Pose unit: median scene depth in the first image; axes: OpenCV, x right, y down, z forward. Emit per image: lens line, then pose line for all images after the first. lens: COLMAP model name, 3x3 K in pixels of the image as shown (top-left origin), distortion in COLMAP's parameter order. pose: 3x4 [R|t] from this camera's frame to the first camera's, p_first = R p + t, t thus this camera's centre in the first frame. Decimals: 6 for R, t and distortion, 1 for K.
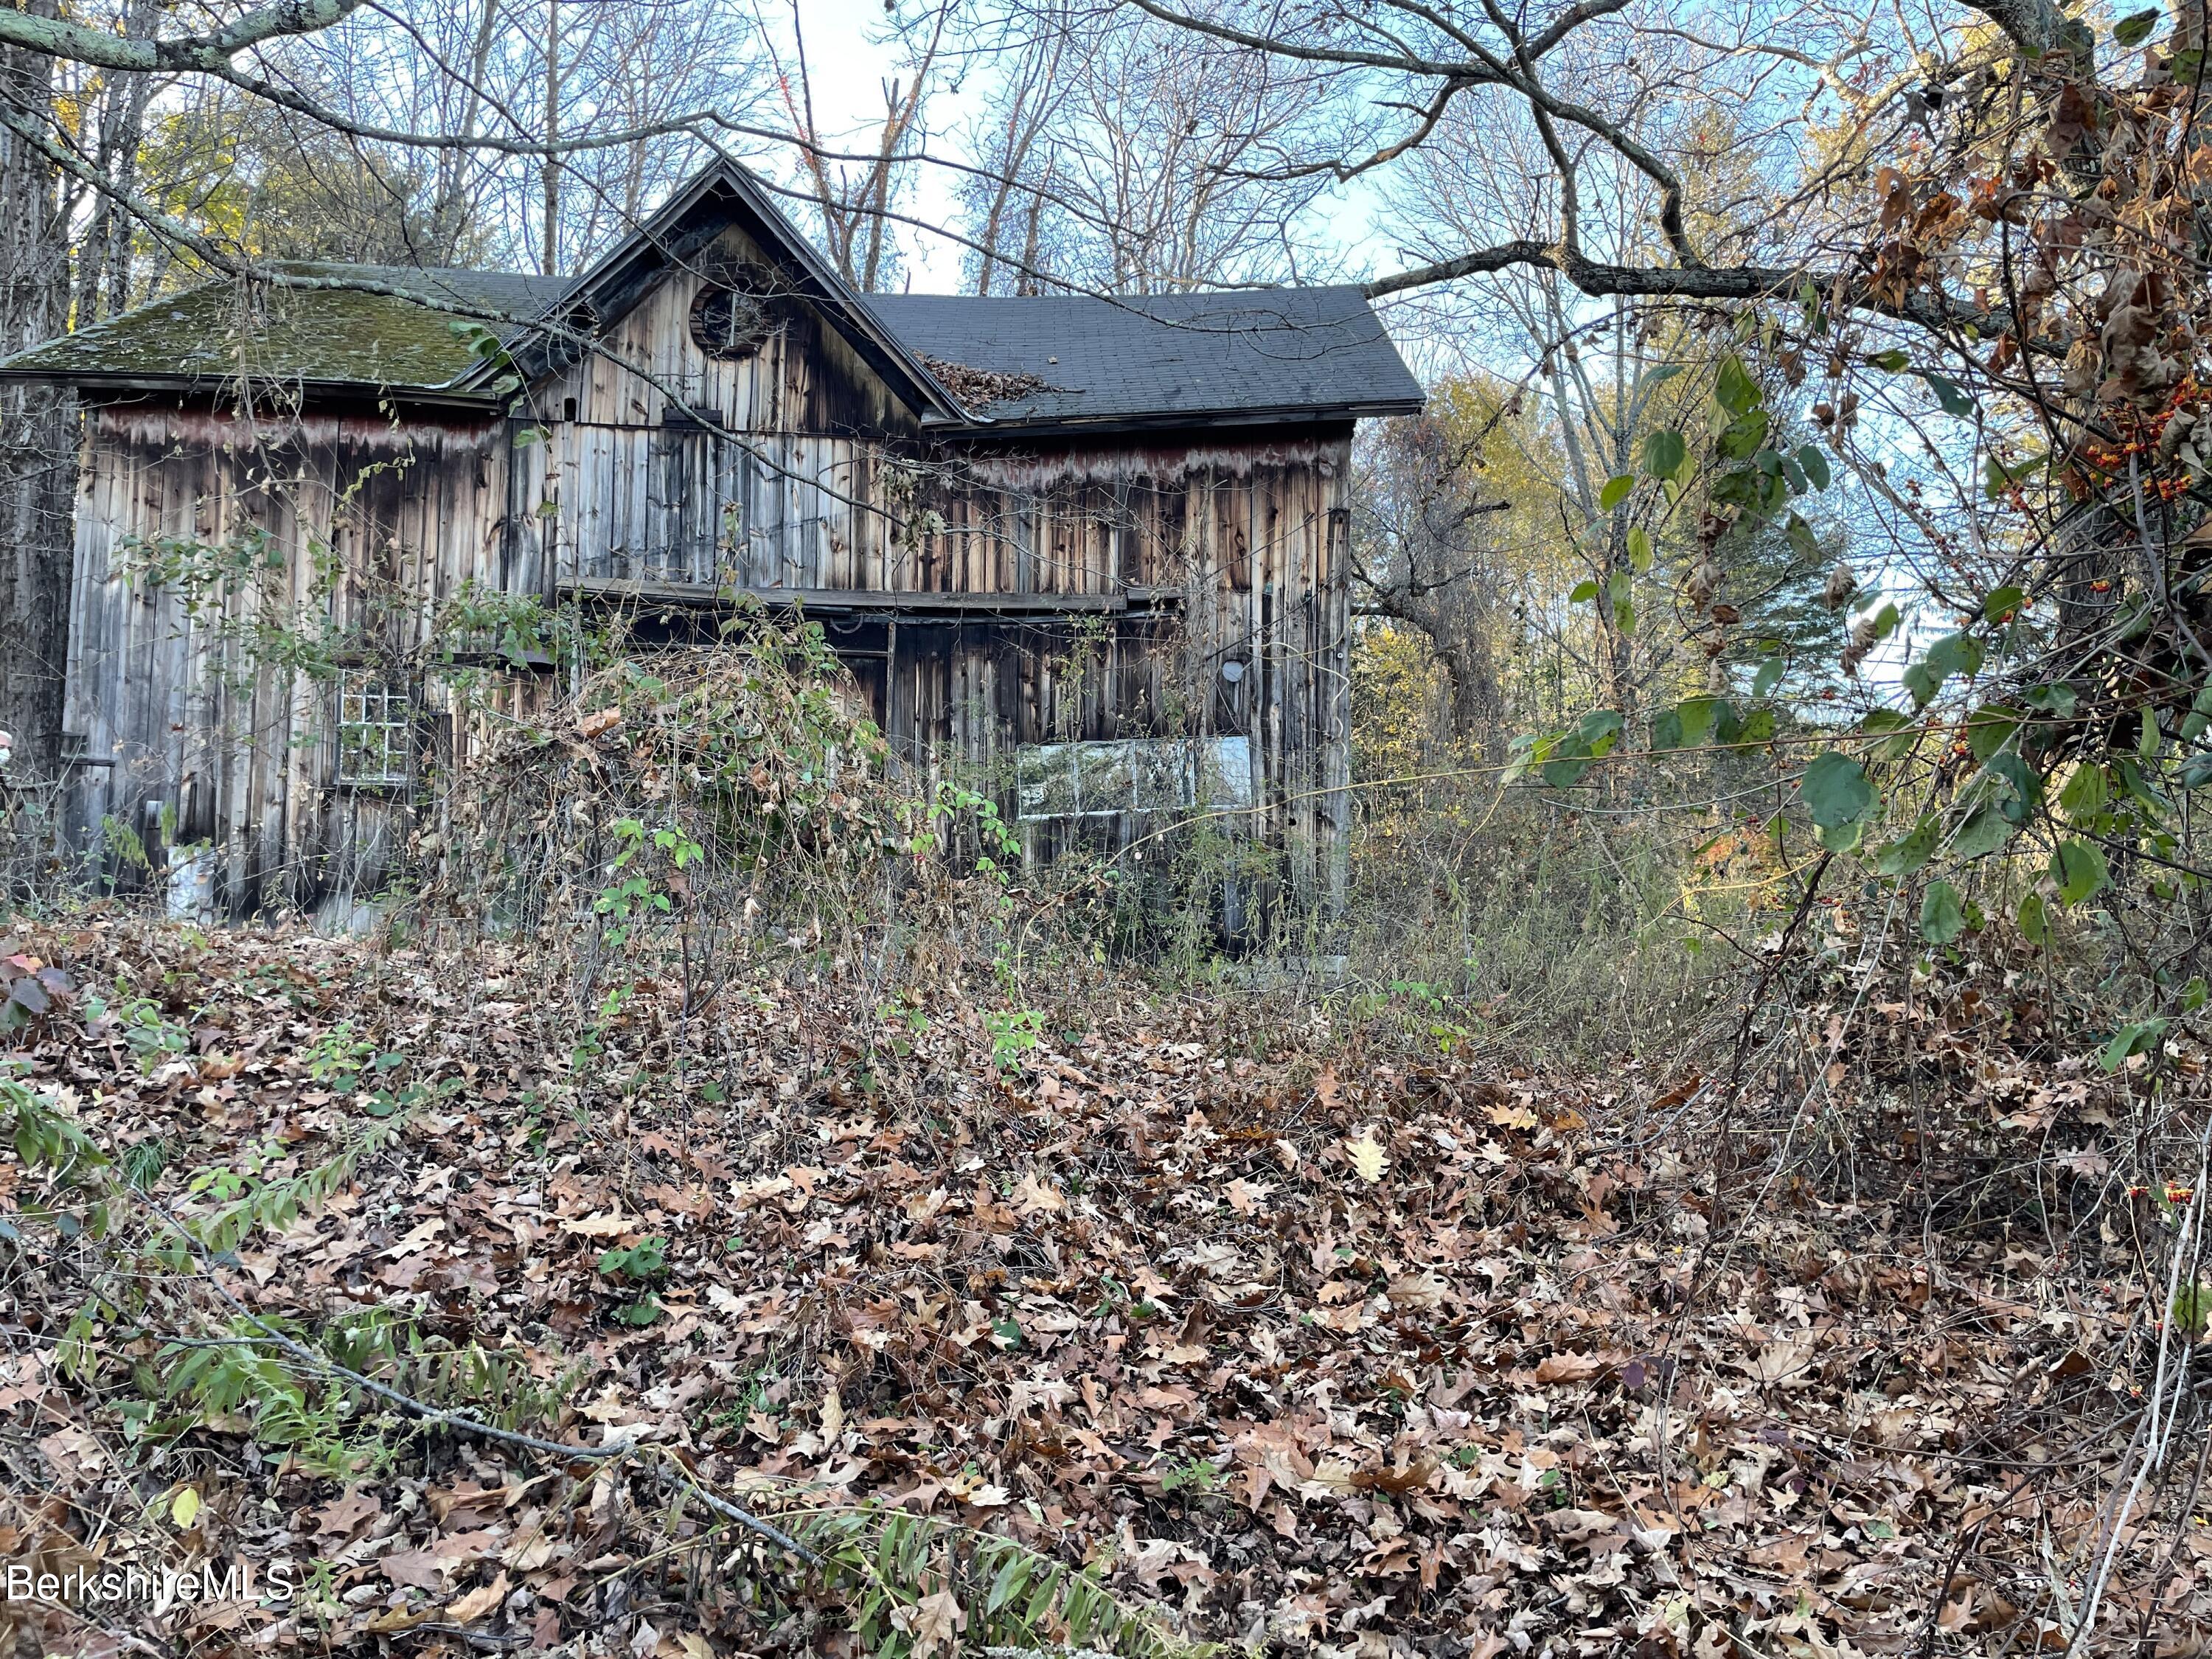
lens RADIAL K [[1687.8, 0, 1108.4], [0, 1687.8, 833.4], [0, 0, 1]] dist [0.004544, -0.009012]
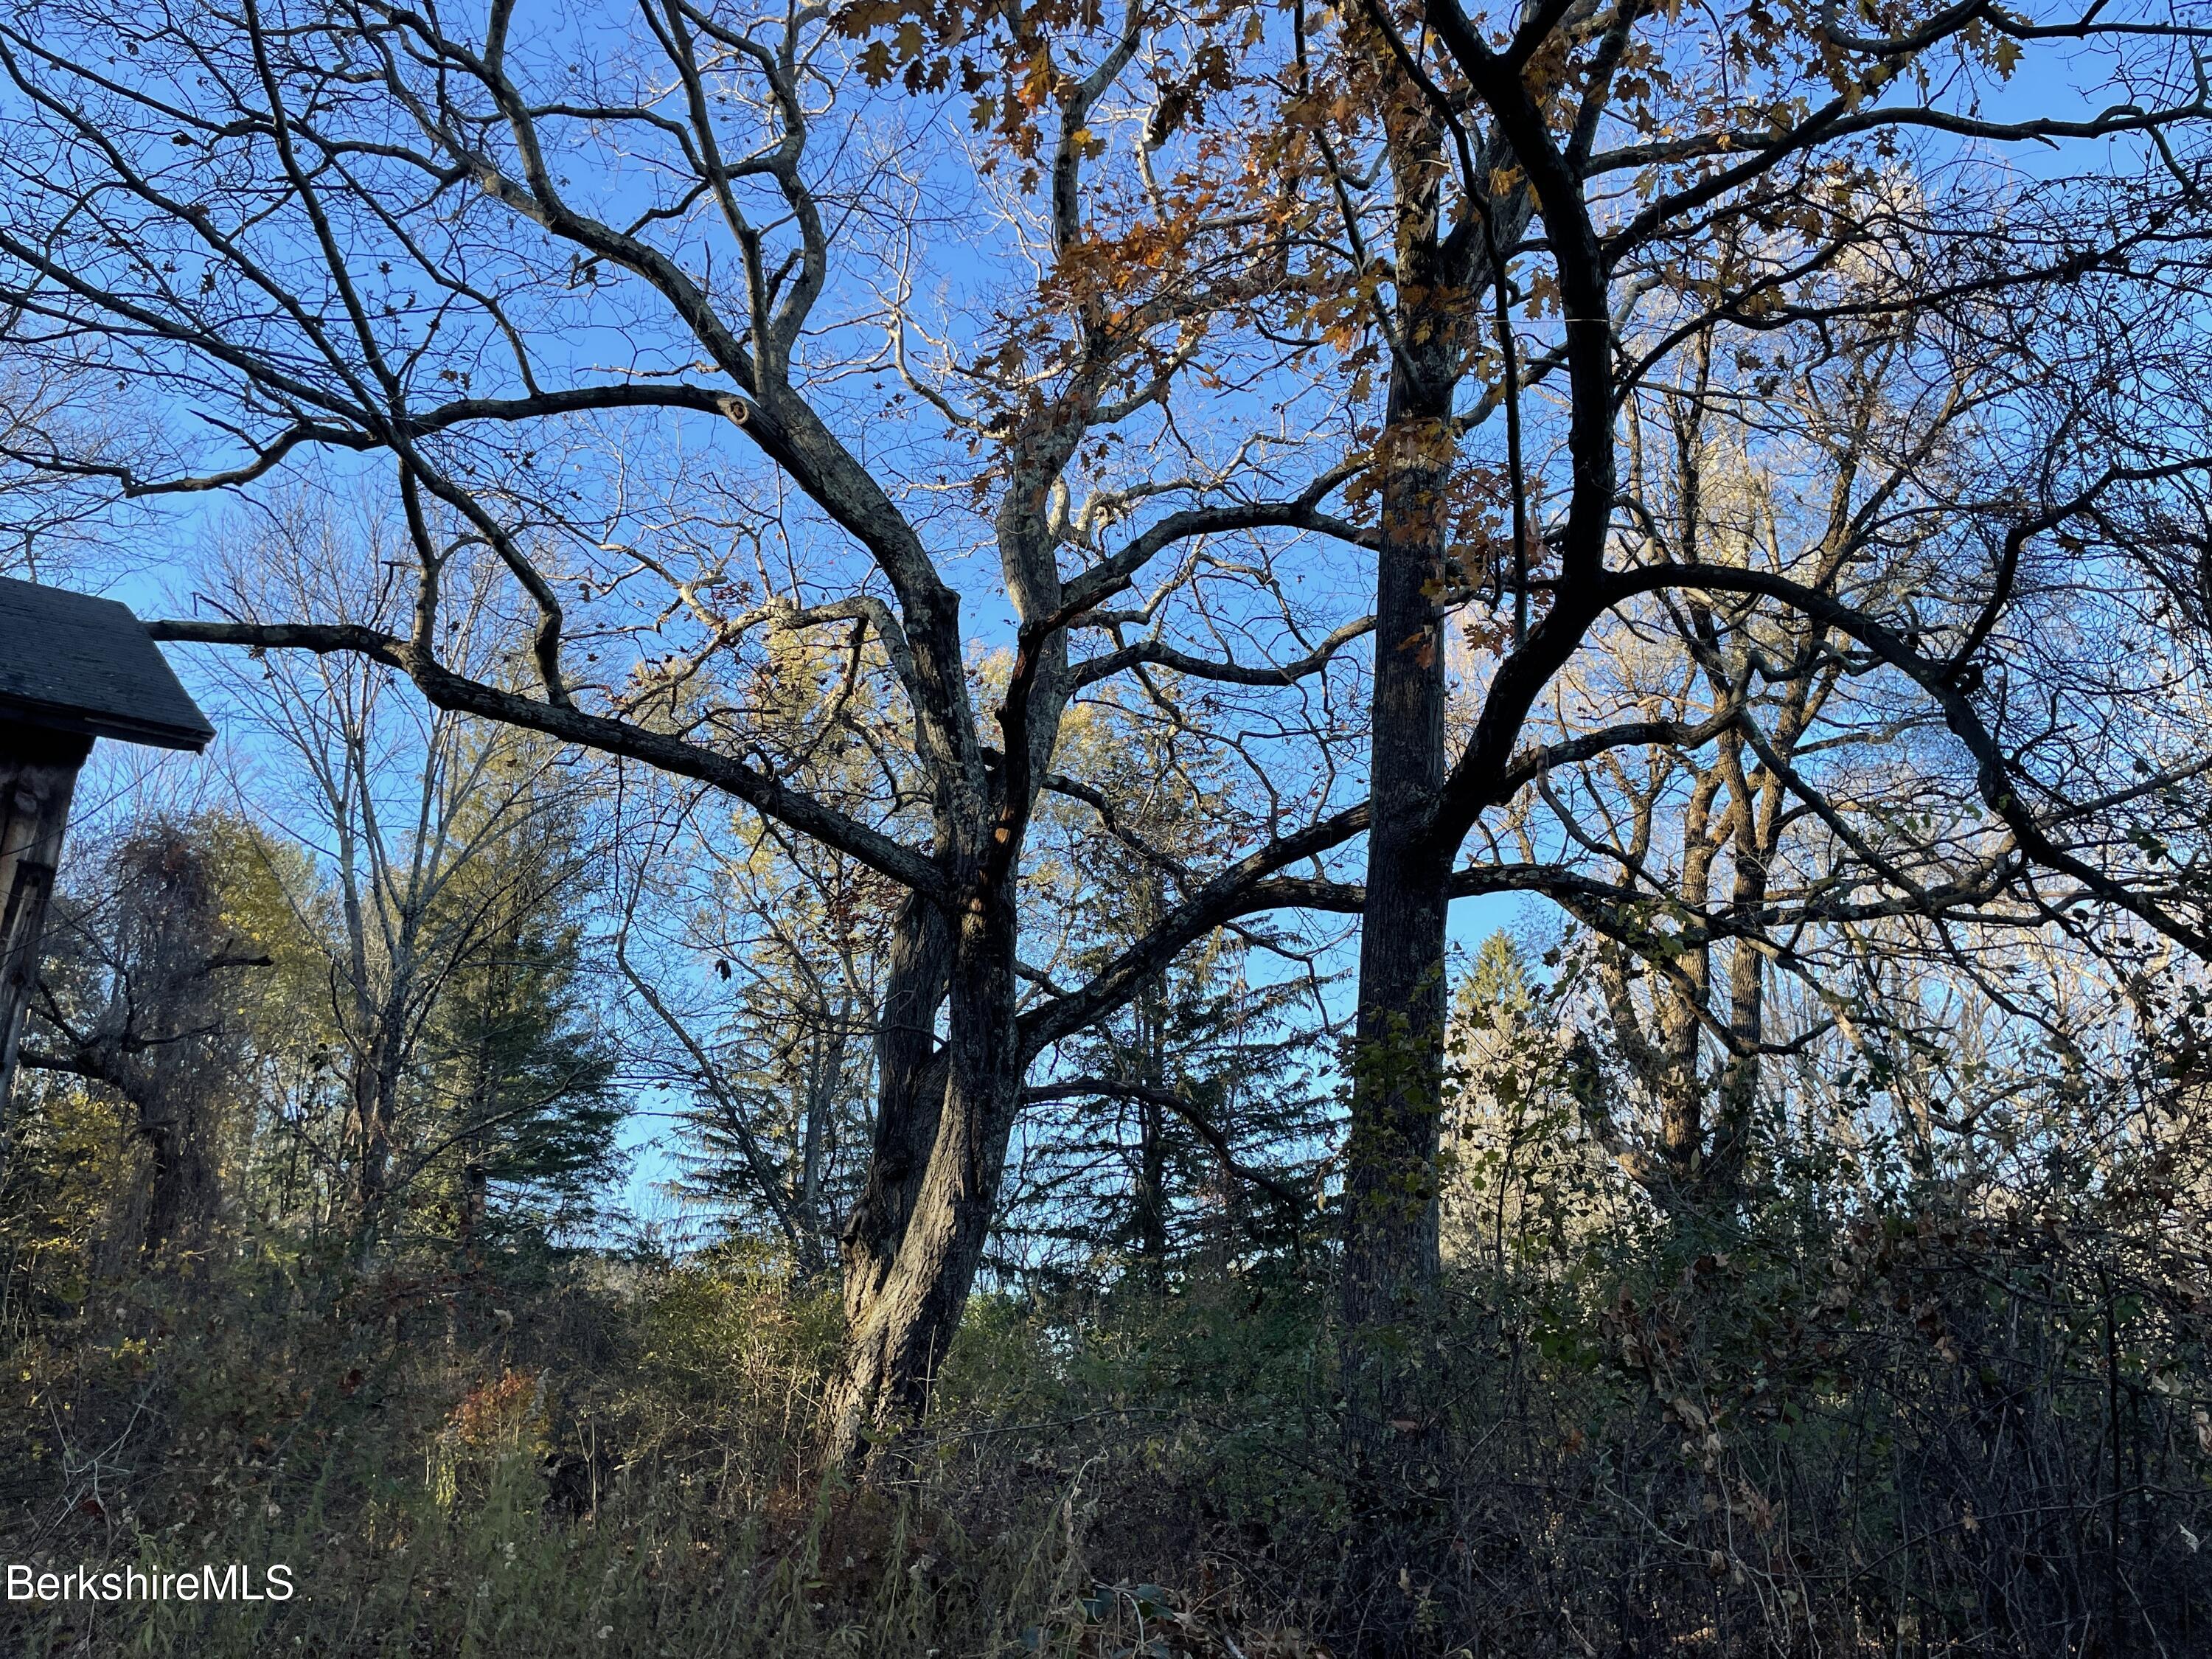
lens RADIAL K [[1687.8, 0, 1110.4], [0, 1687.8, 844.4], [0, 0, 1]] dist [0.004544, -0.009012]
pose [[0.755286, 0.212785, 0.619892, 0.034728], [-0.023724, 0.954085, -0.298594, -0.016712], [-0.654966, 0.210817, 0.725655, 0.189679]]
